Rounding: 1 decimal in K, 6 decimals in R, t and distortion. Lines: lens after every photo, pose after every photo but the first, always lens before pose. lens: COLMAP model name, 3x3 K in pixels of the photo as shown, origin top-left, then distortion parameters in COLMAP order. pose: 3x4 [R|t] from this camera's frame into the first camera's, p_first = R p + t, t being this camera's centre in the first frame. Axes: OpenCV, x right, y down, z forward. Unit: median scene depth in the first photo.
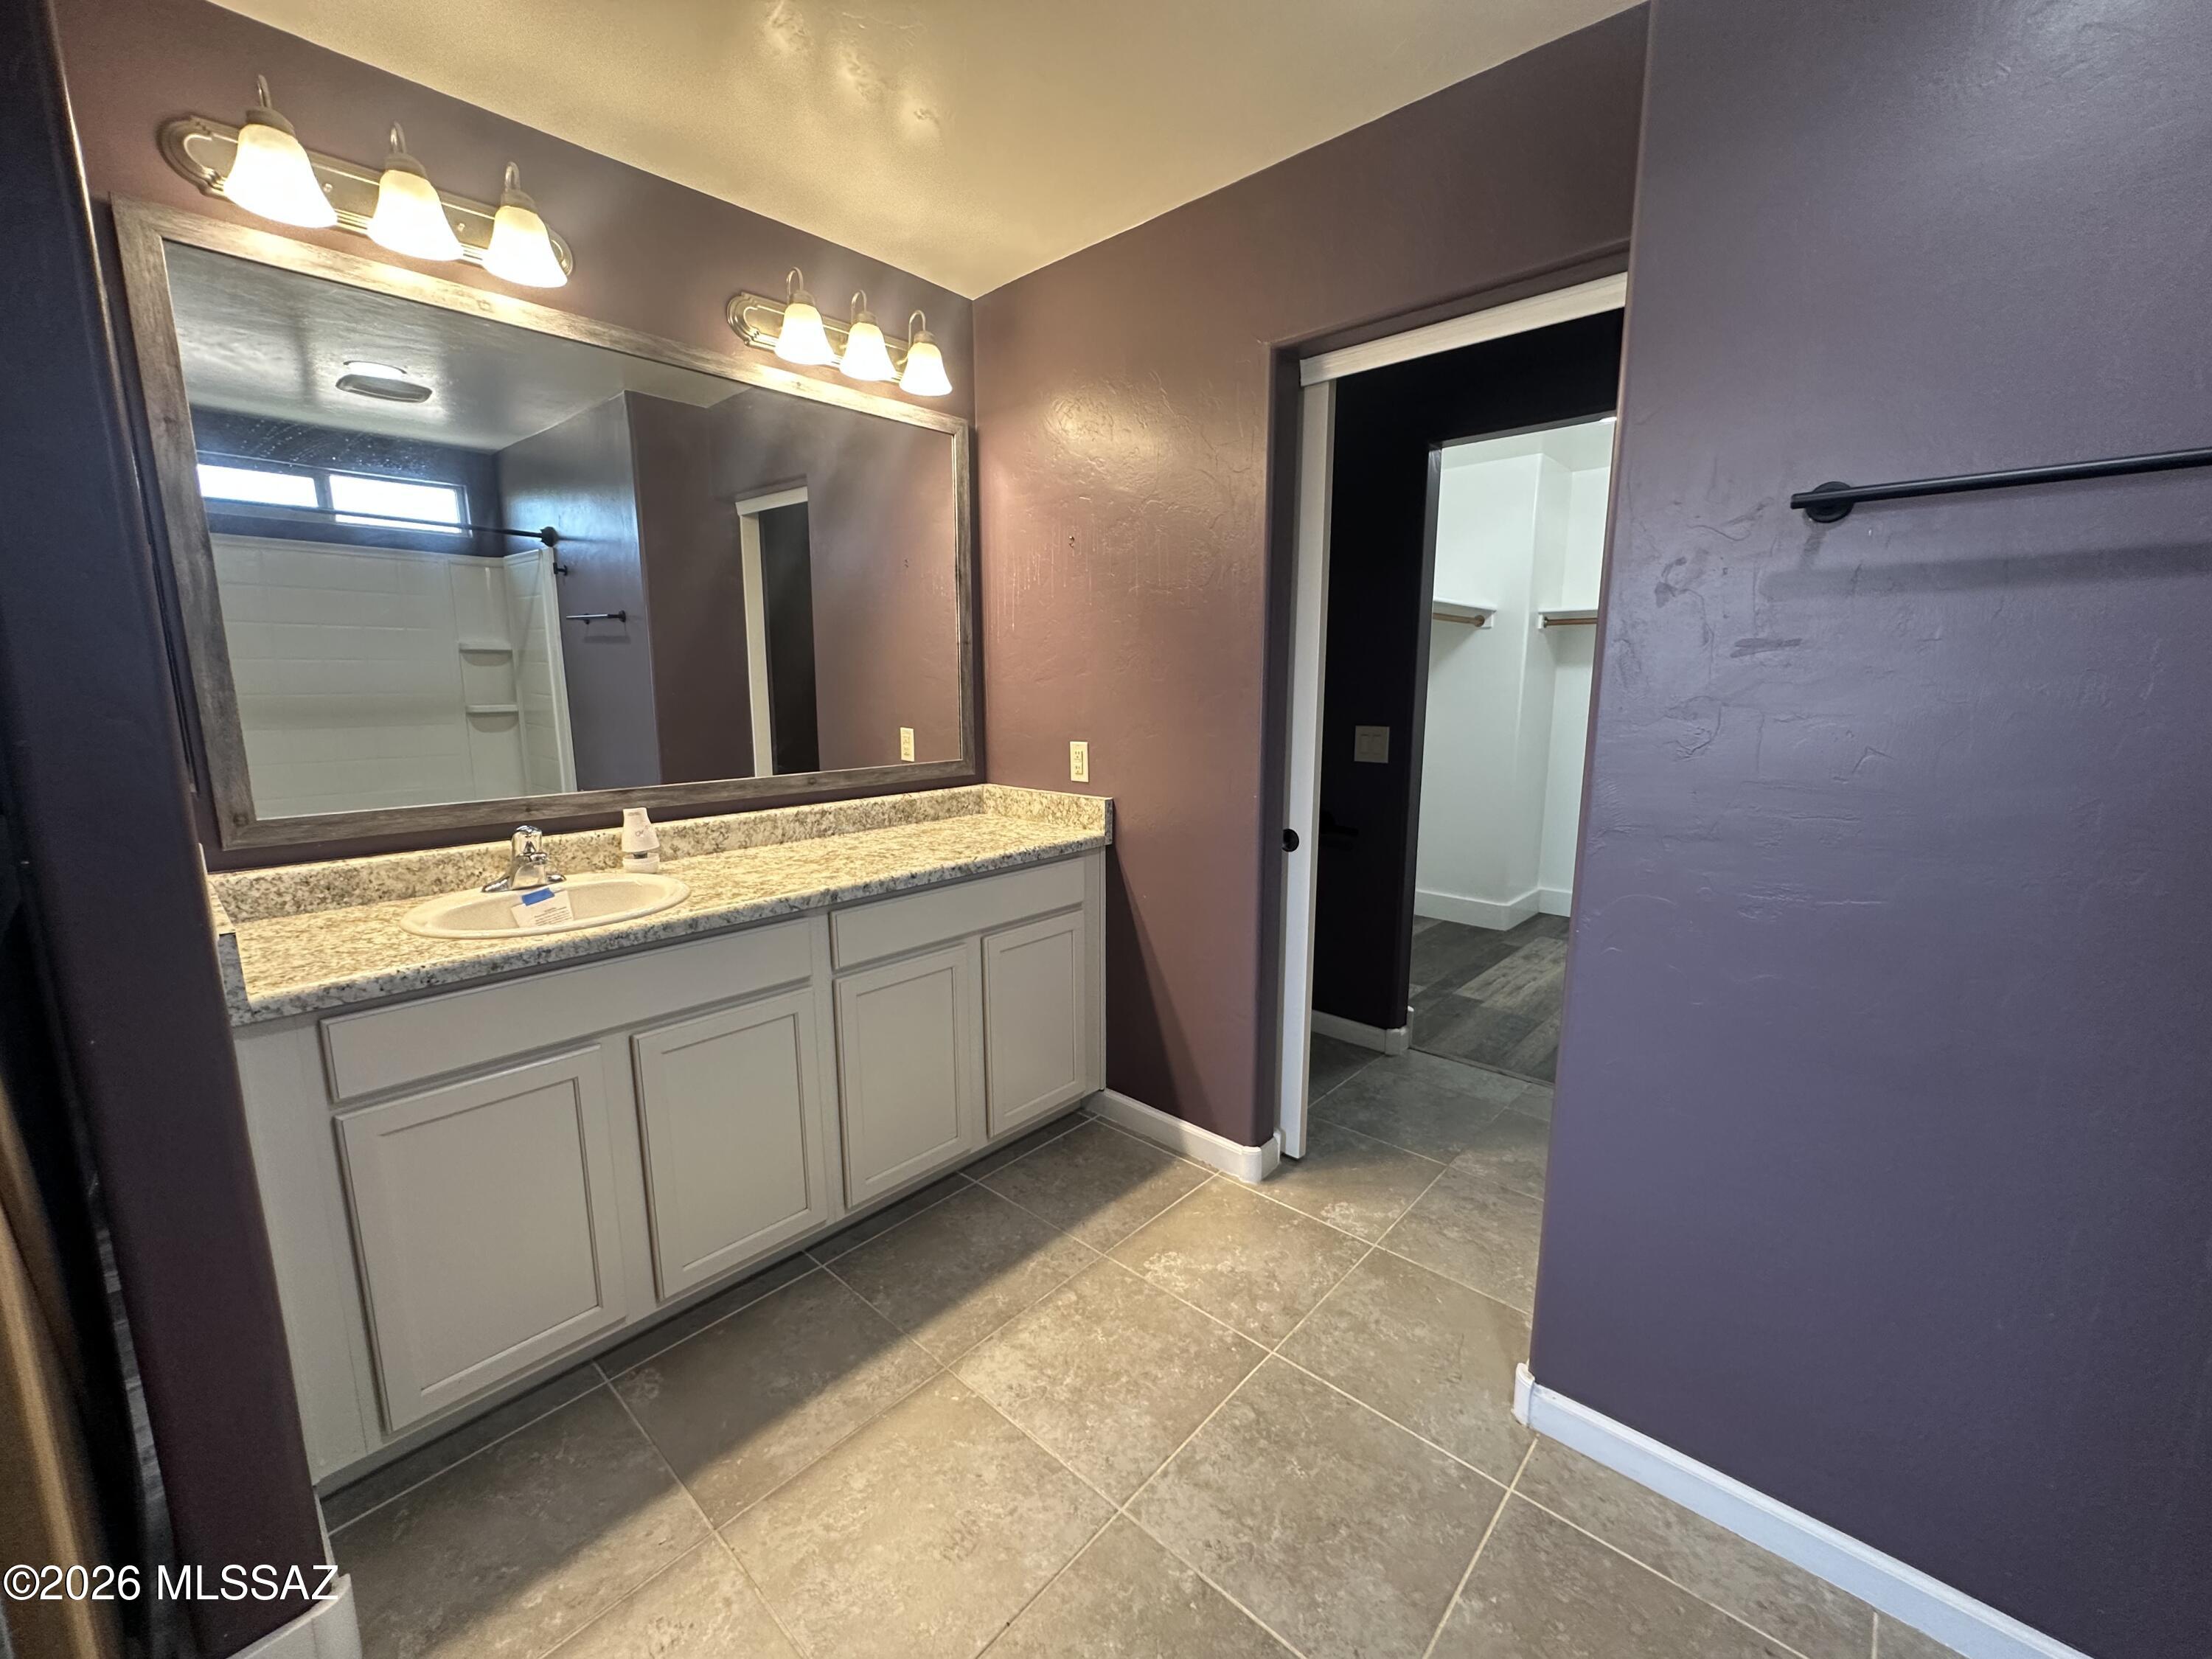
lens RADIAL K [[880.9, 0, 1108.8], [0, 880.9, 834.0], [0, 0, 1]] dist [-0.000731, 0.000839]
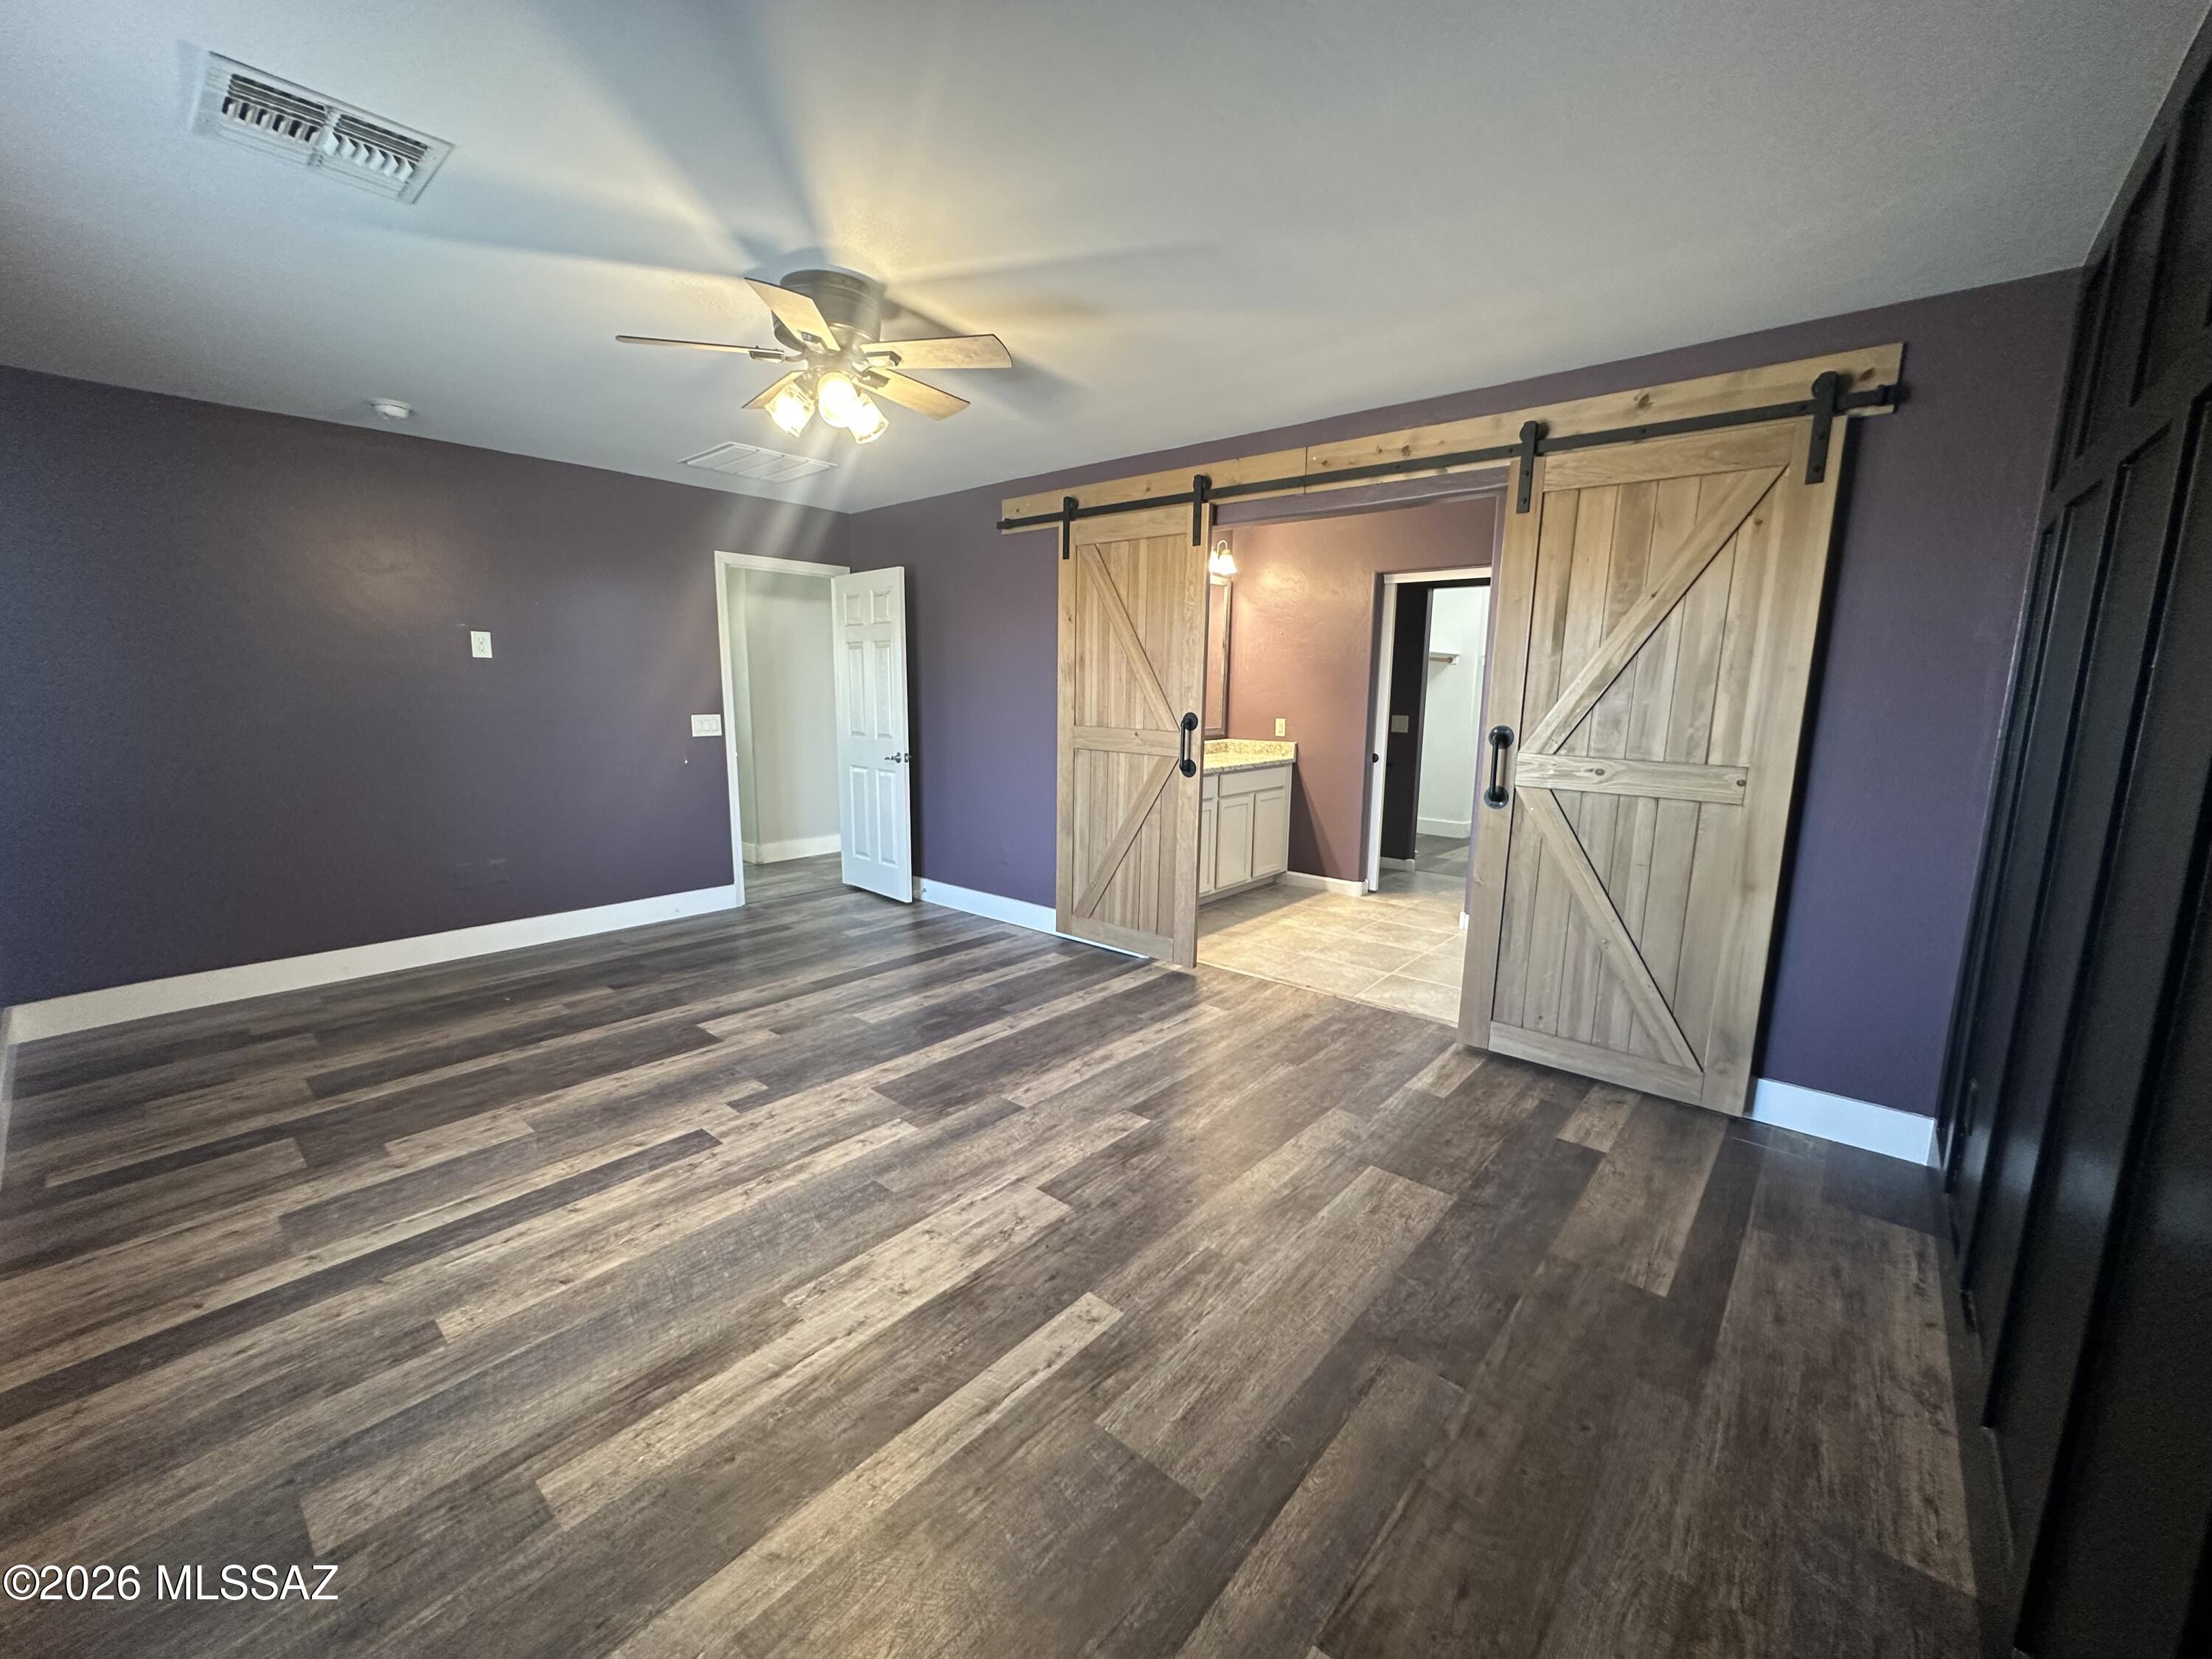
lens RADIAL K [[880.9, 0, 1107.1], [0, 880.9, 831.4], [0, 0, 1]] dist [-0.000731, 0.000839]
pose [[0.999728, 0.008278, 0.021788, -0.730661], [-0.008157, 0.999951, -0.005673, 0.284057], [-0.021834, 0.005494, 0.999747, -1.784561]]
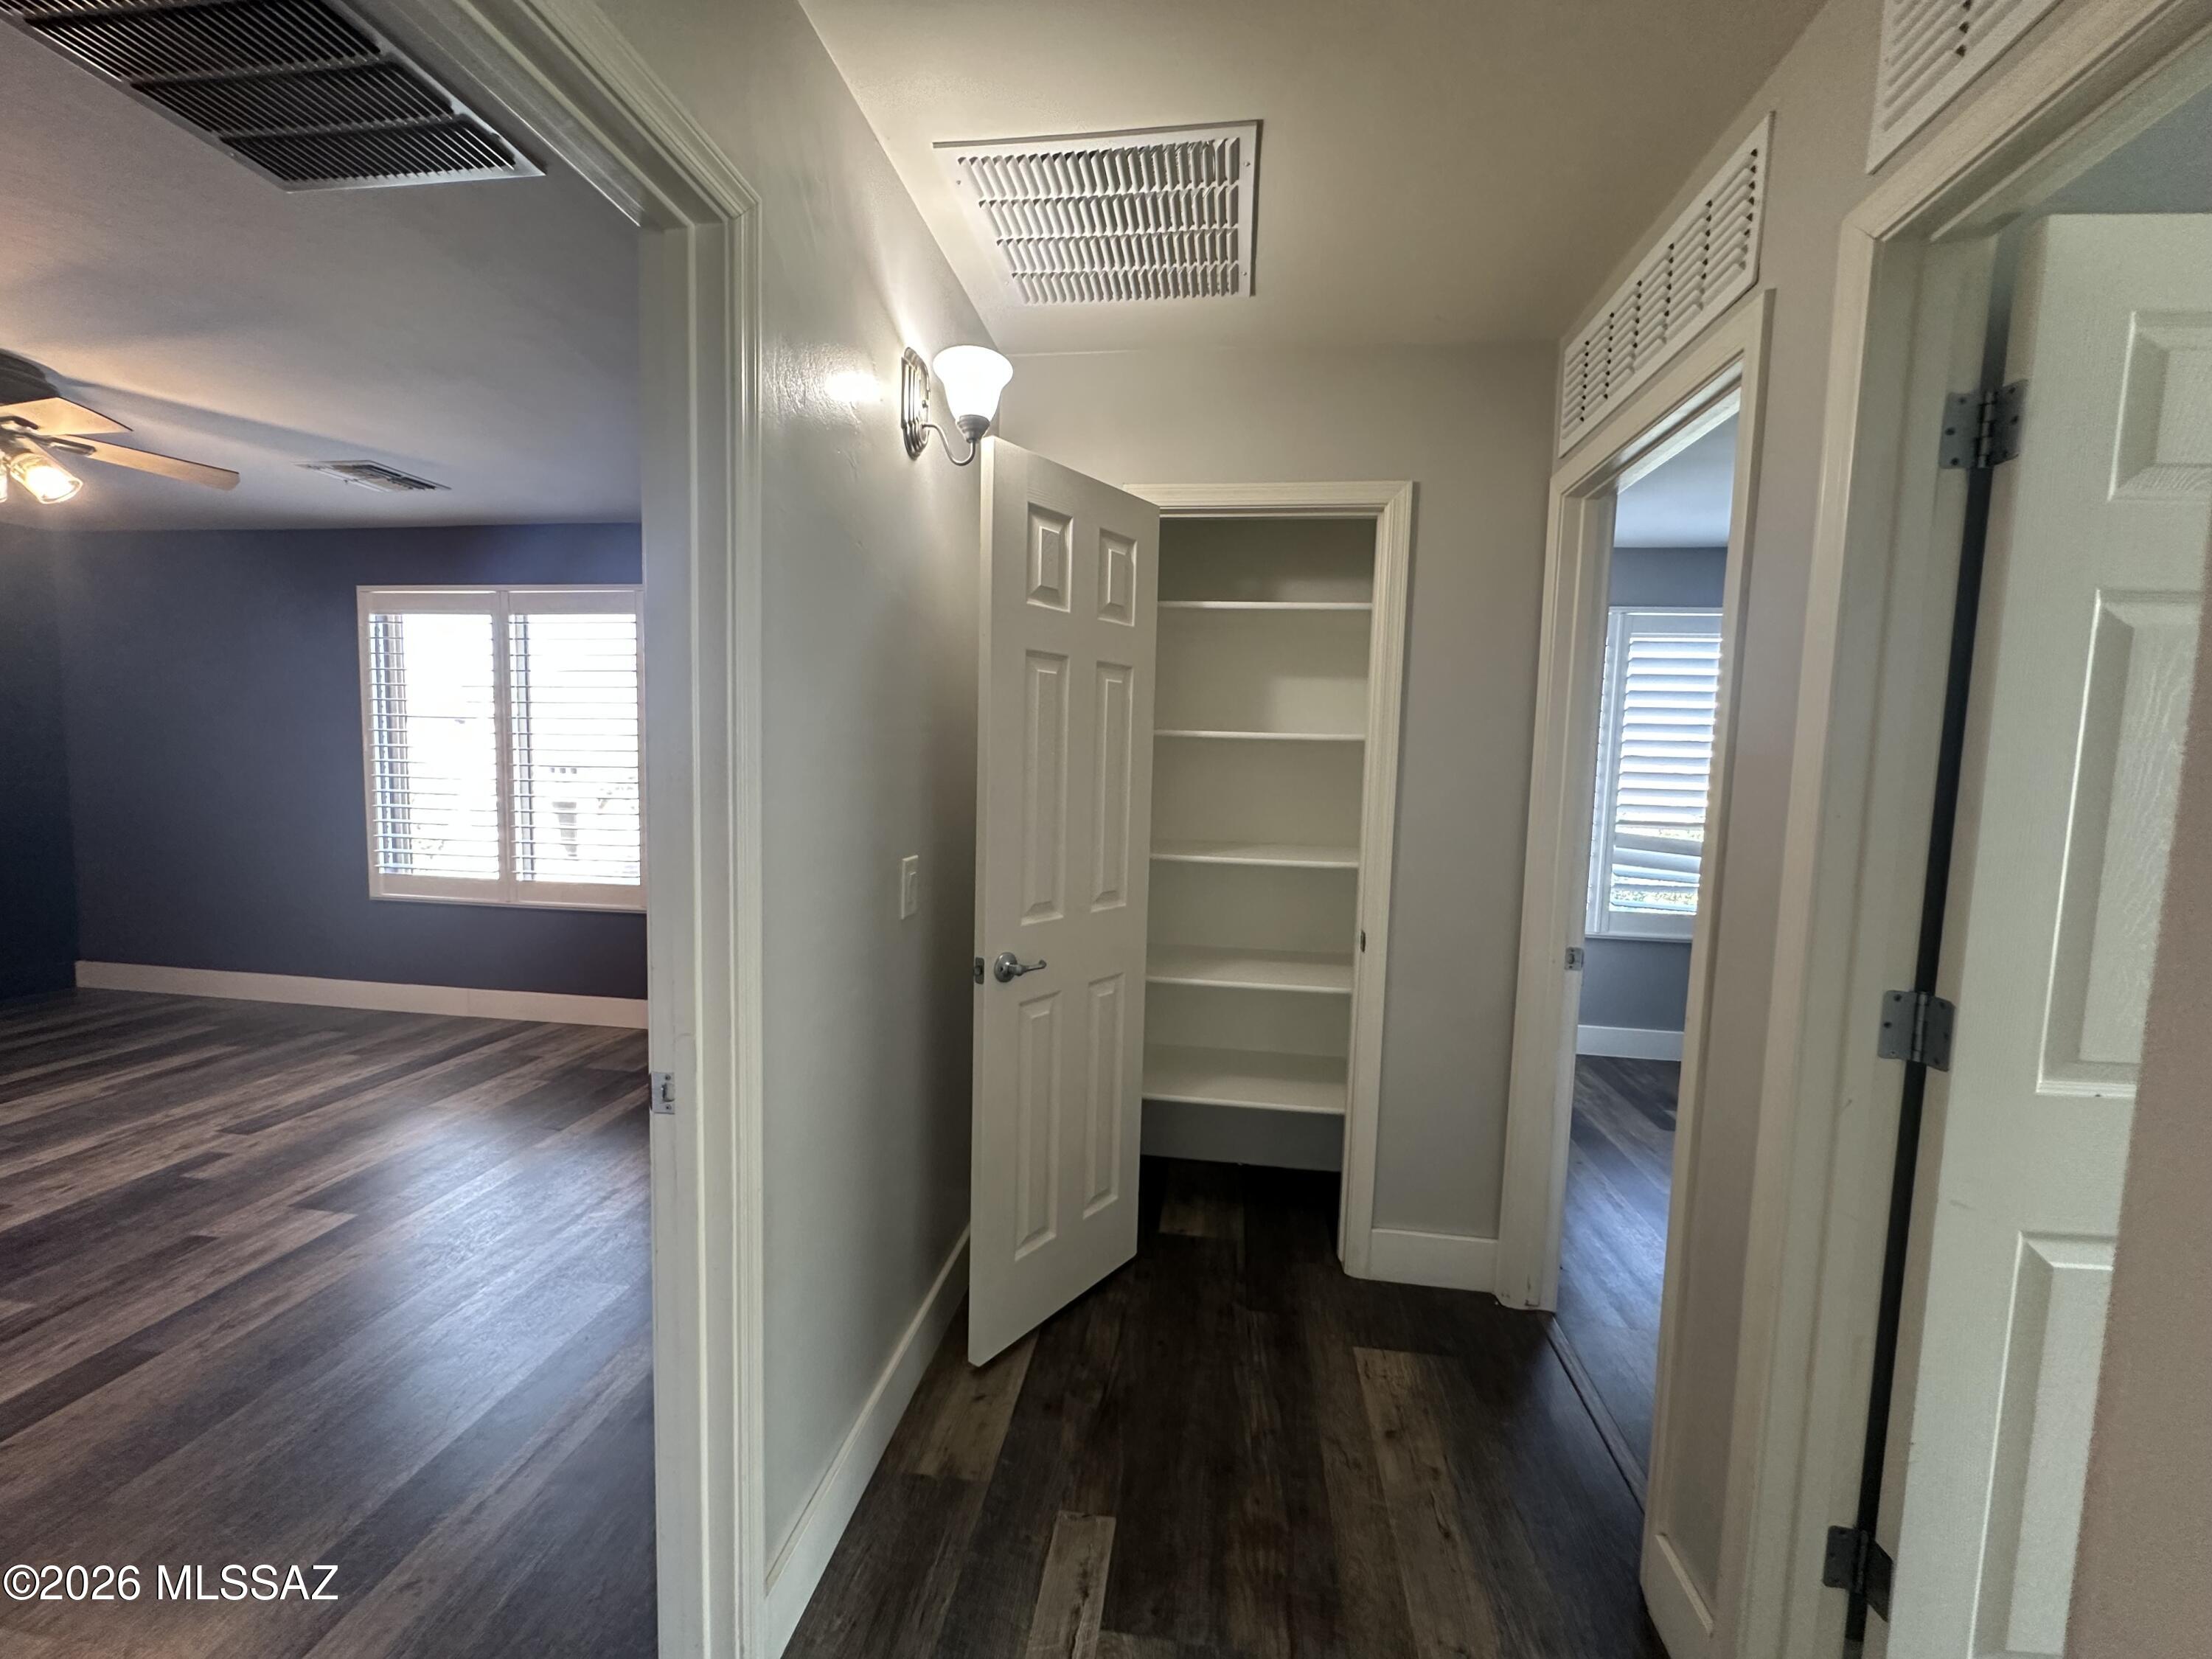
lens RADIAL K [[880.9, 0, 1104.4], [0, 880.9, 838.3], [0, 0, 1]] dist [-0.000731, 0.000839]
pose [[-0.831240, 0.026240, -0.555294, -1.752661], [-0.120274, 0.966738, 0.225726, -0.297991], [0.542747, 0.254420, -0.800435, 1.589498]]
